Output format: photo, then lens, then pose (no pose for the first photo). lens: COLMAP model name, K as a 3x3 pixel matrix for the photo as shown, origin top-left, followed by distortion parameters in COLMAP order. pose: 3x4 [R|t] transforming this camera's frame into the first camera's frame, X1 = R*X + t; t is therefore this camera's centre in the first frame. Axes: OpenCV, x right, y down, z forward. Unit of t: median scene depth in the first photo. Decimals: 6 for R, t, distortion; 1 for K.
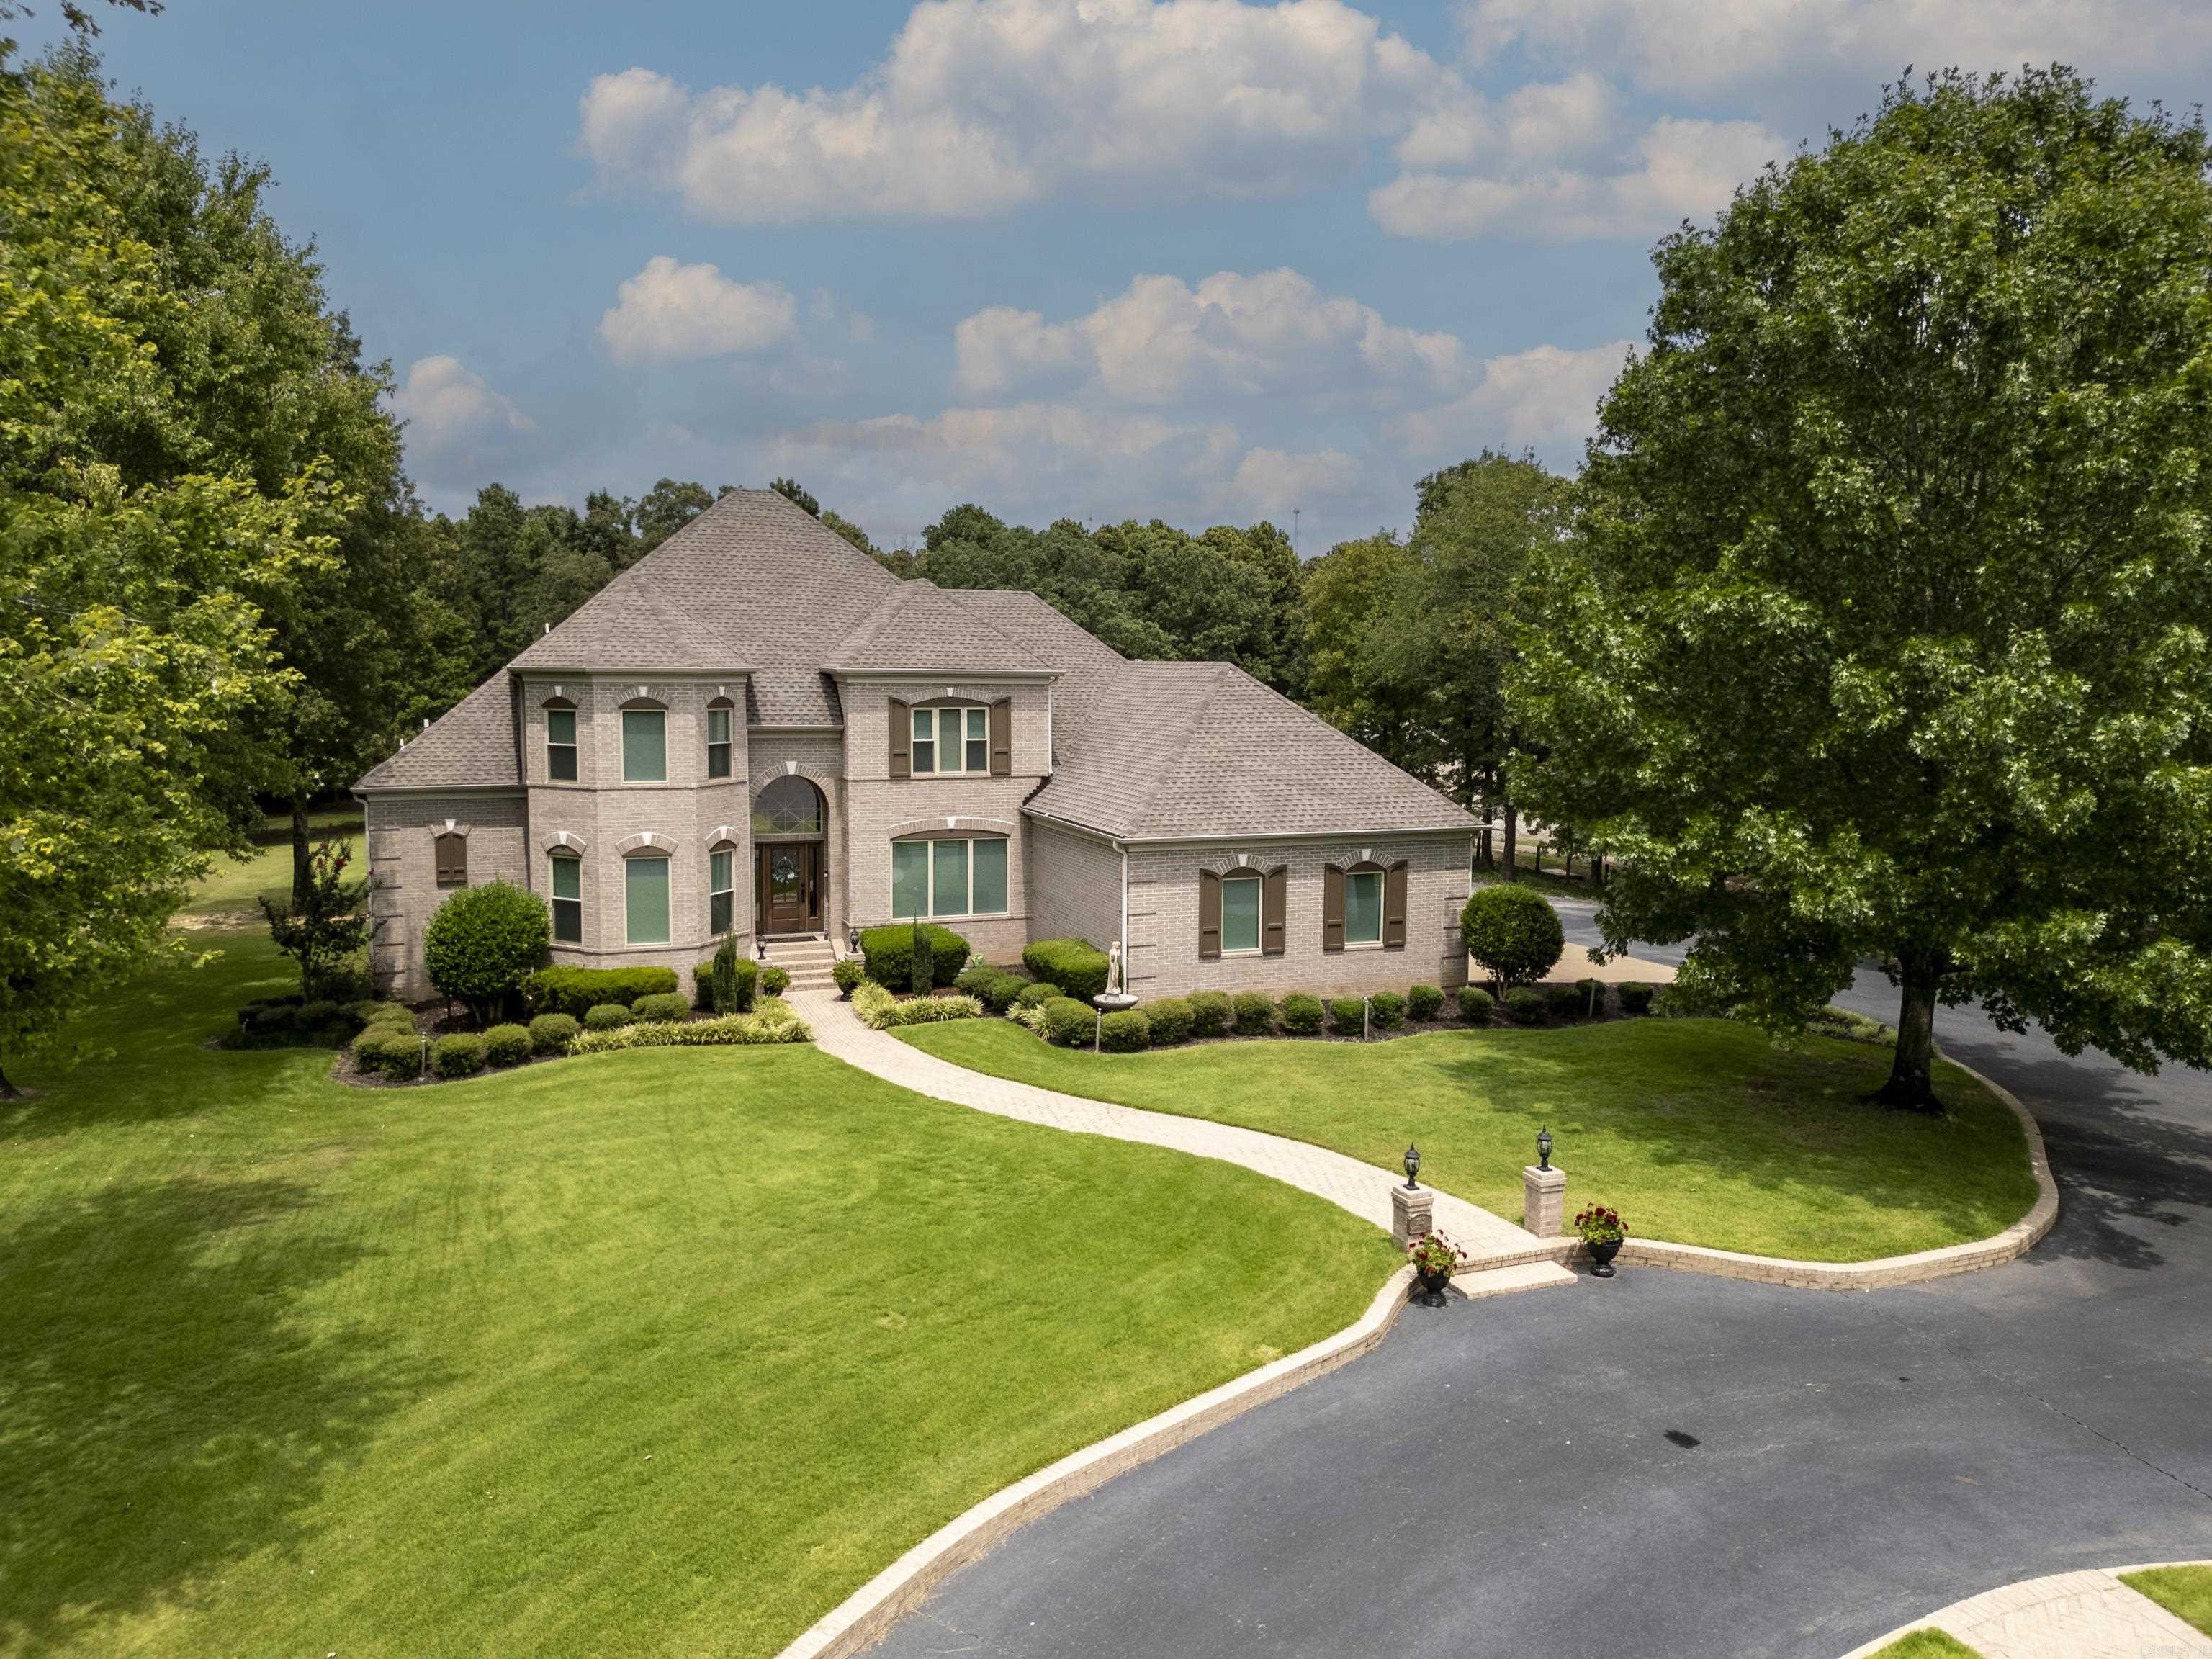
lens RADIAL K [[1573.8, 0, 1078.7], [0, 1573.8, 803.9], [0, 0, 1]] dist [0.184884, -0.378984]
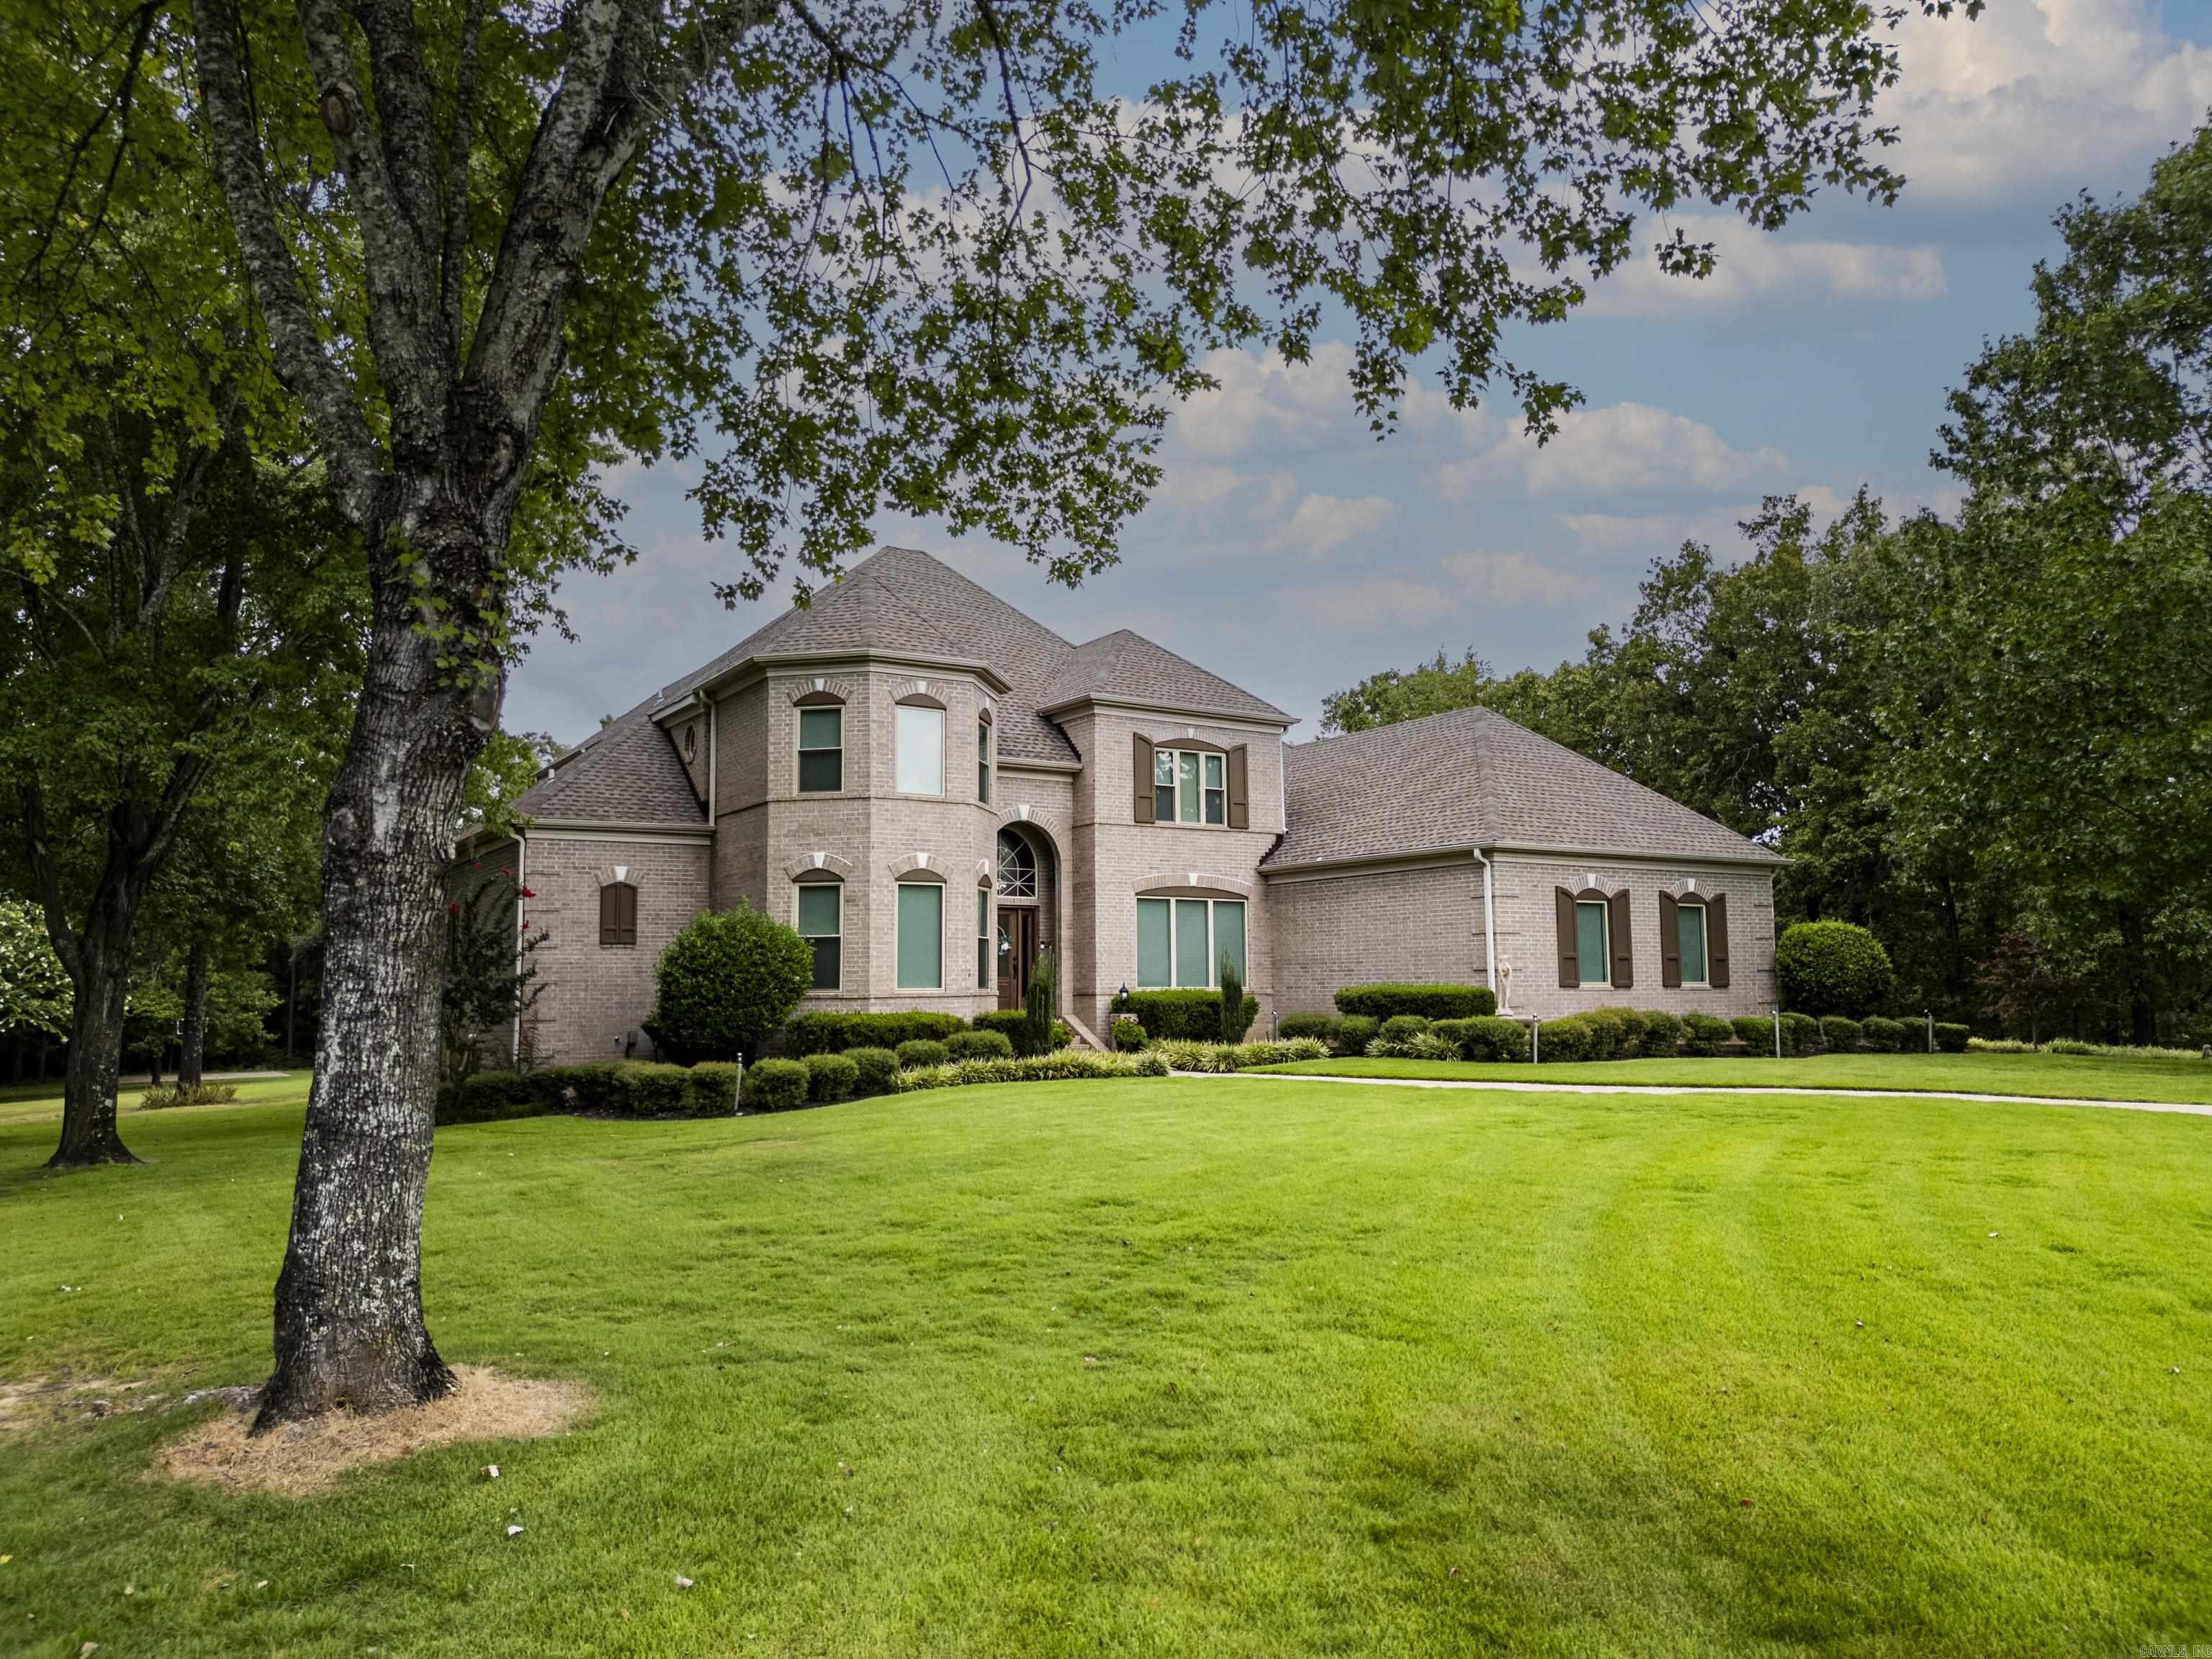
lens RADIAL K [[1548.0, 0, 1106.0], [0, 1548.0, 829.5], [0, 0, 1]] dist [0.119145, -0.180912]
pose [[0.972434, 0.011102, 0.232913, -0.363770], [0.034614, 0.980926, -0.191273, 0.163730], [-0.230594, 0.194062, 0.953502, 0.197361]]
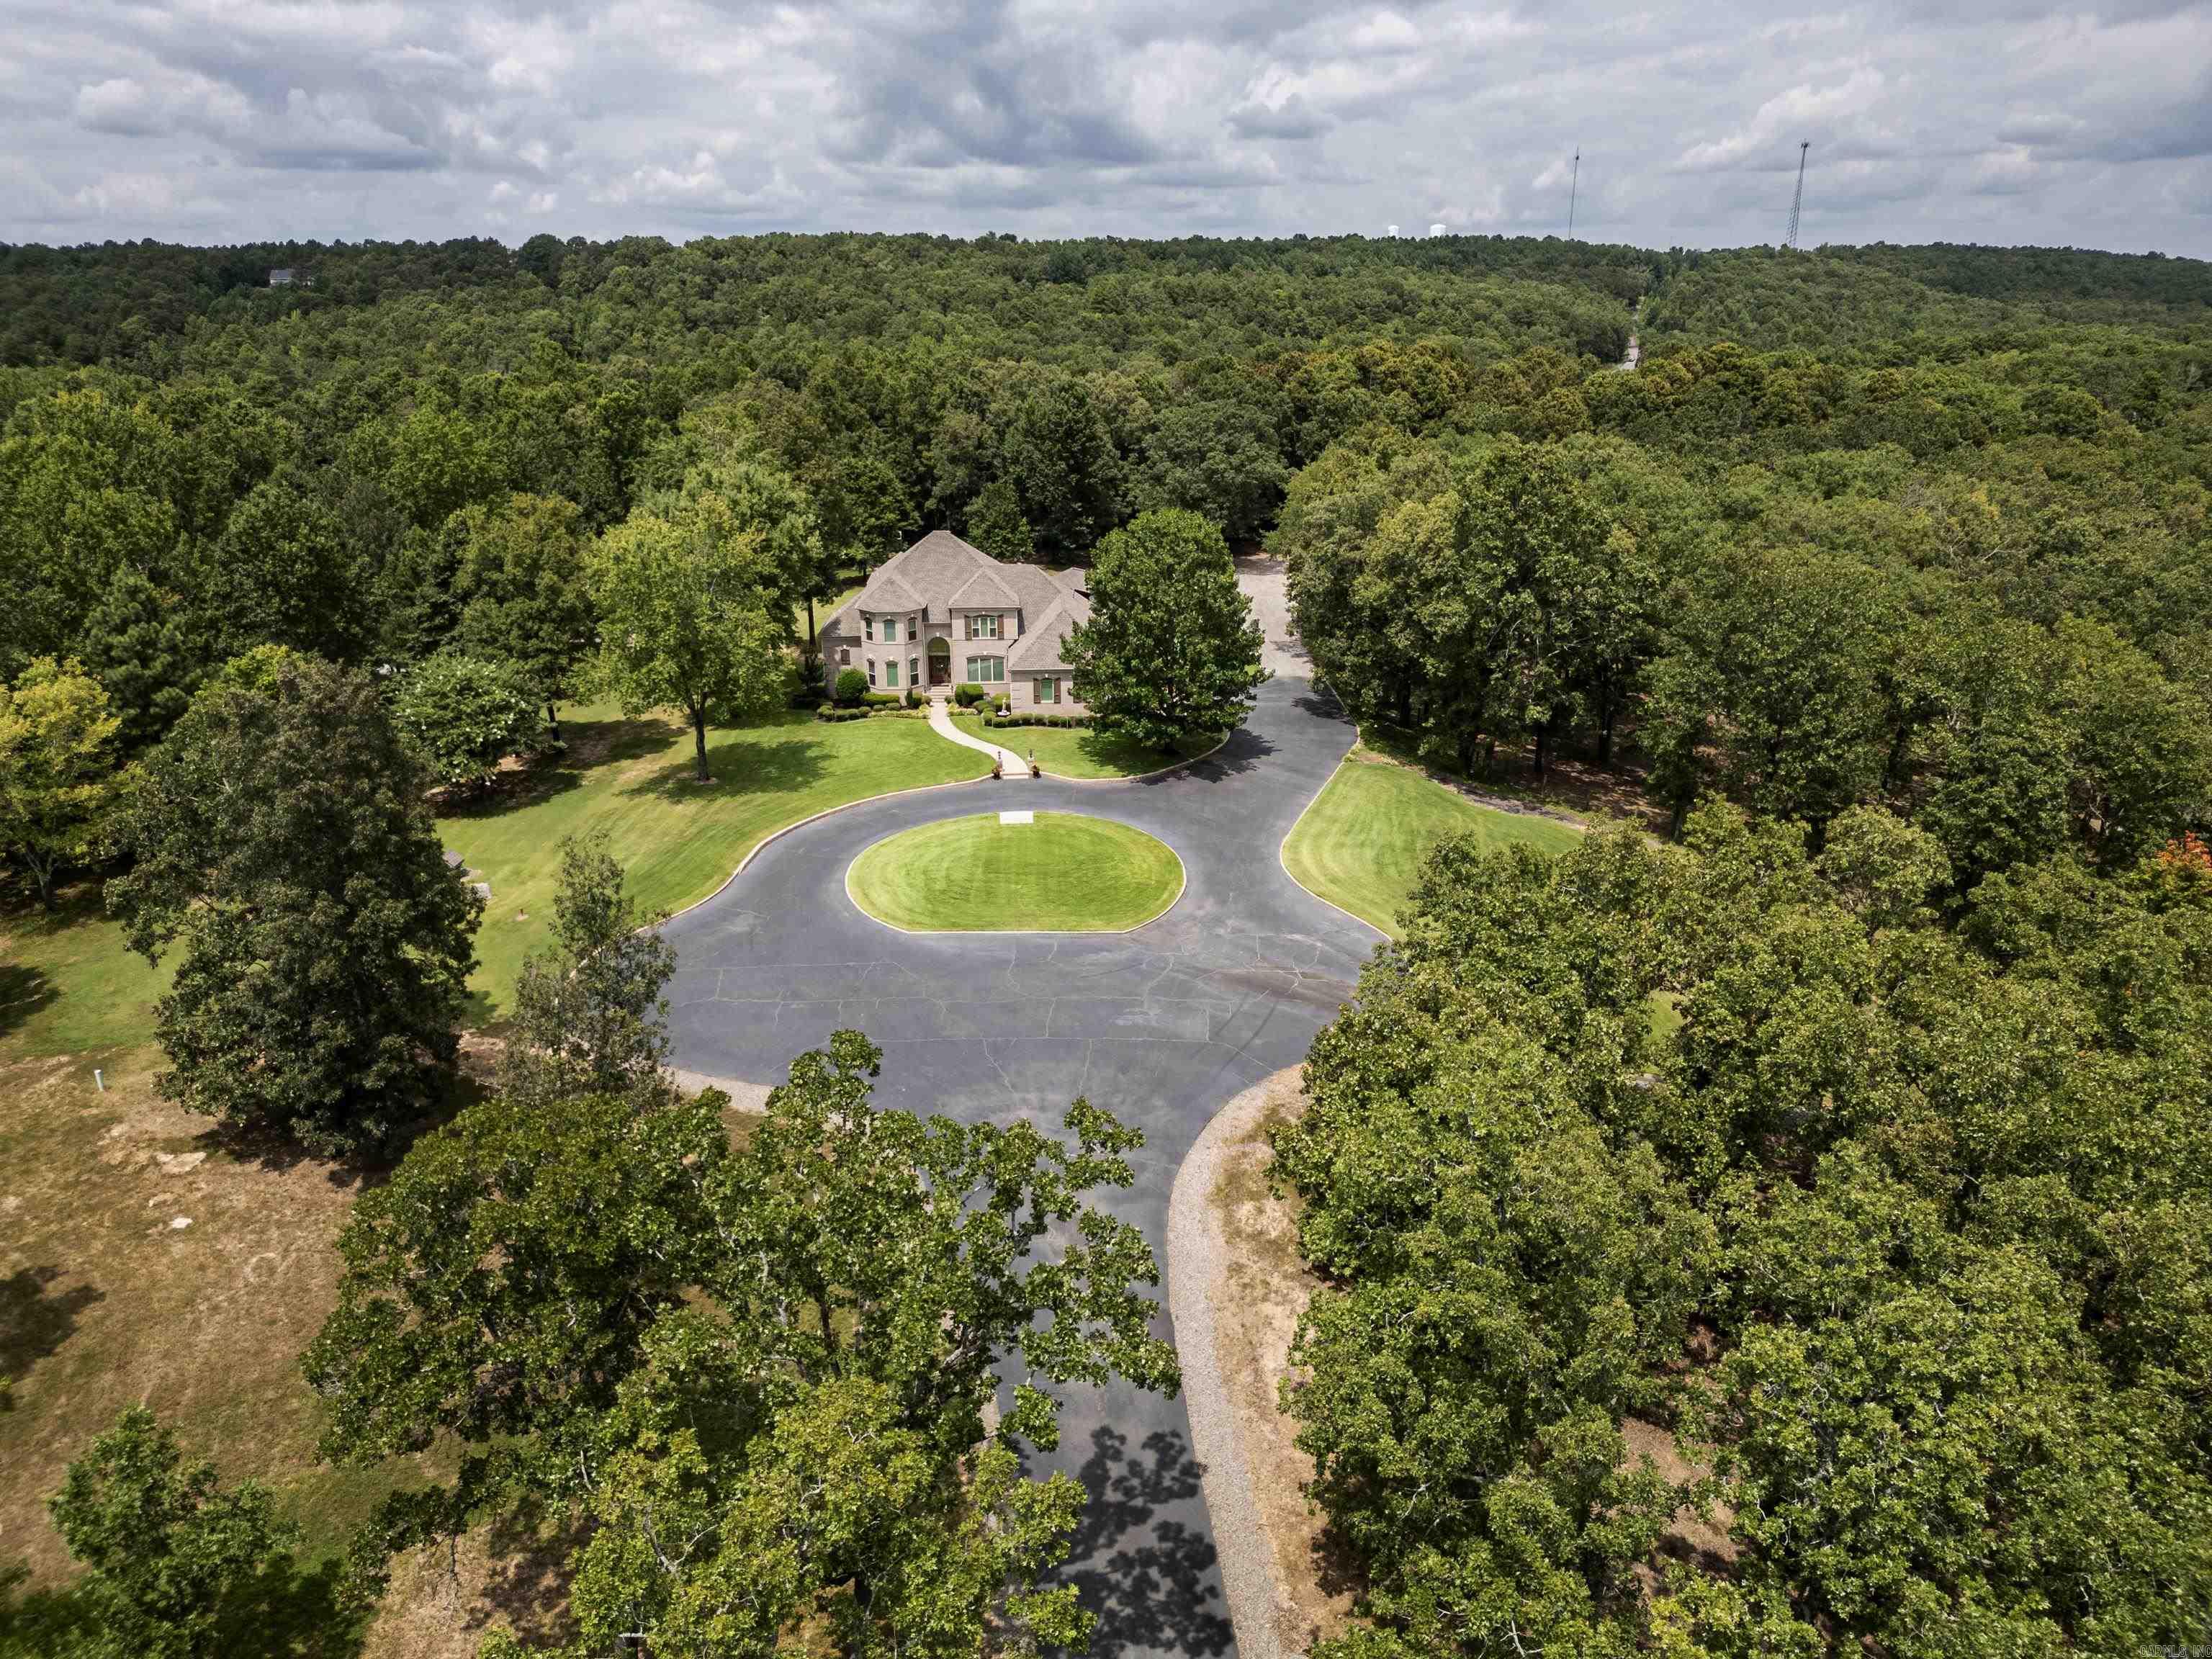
lens RADIAL K [[1548.0, 0, 1106.0], [0, 1548.0, 829.5], [0, 0, 1]] dist [0.119145, -0.180912]
pose [[0.959113, 0.085102, -0.269926, 1.148271], [-0.017744, 0.969927, 0.242748, -0.454847], [0.282467, -0.228033, 0.931780, -2.167929]]
